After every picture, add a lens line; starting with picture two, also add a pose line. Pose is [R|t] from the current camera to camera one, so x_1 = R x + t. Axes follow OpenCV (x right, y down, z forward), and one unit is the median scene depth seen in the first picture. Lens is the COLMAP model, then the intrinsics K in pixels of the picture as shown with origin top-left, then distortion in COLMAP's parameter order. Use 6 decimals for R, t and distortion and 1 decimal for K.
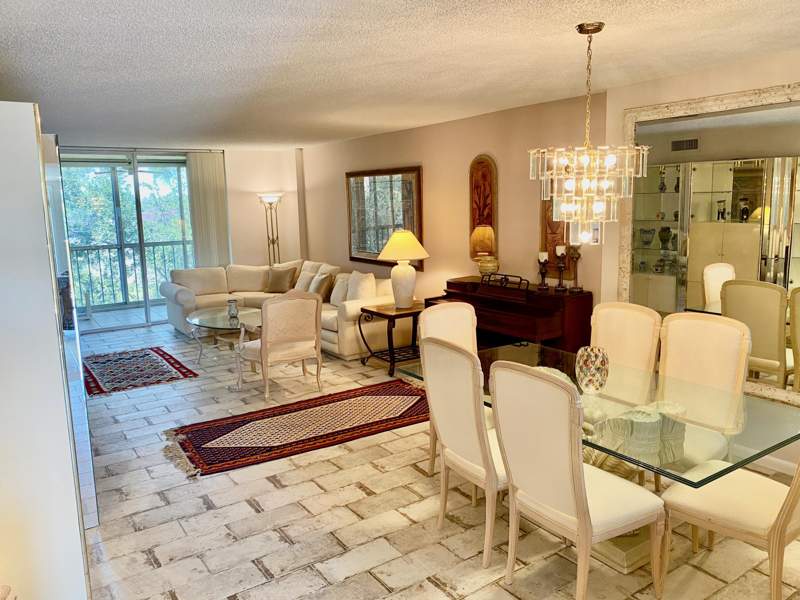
lens RADIAL K [[613.3, 0, 400.0], [0, 613.3, 300.0], [0, 0, 1]] dist [0.077410, -0.155557]
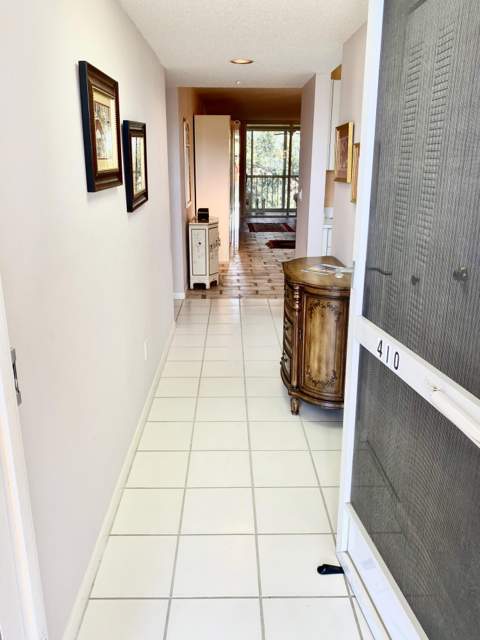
lens RADIAL K [[523.2, 0, 240.0], [0, 523.2, 320.0], [0, 0, 1]] dist [0.095088, -0.210374]
pose [[0.842434, 0.178145, -0.508497, 0.523552], [-0.108769, 0.980558, 0.163326, 0.151547], [0.527707, -0.082282, 0.845432, -0.715273]]
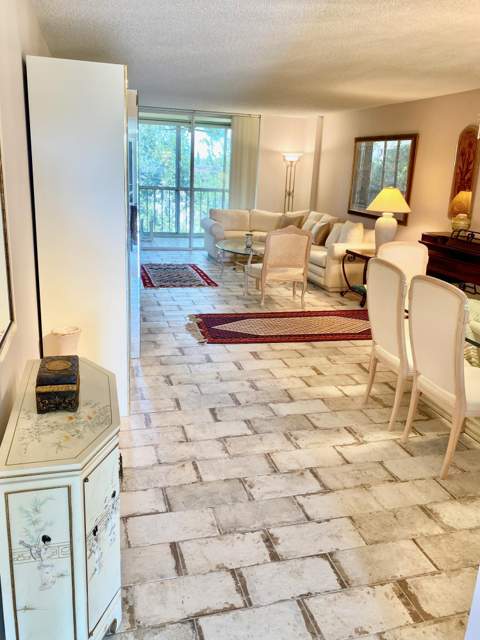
lens RADIAL K [[523.2, 0, 240.0], [0, 523.2, 320.0], [0, 0, 1]] dist [0.095088, -0.210374]
pose [[0.946962, 0.152093, -0.283074, 0.057840], [-0.118019, 0.983948, 0.133858, 0.037706], [0.298889, -0.093350, 0.949711, -0.086787]]
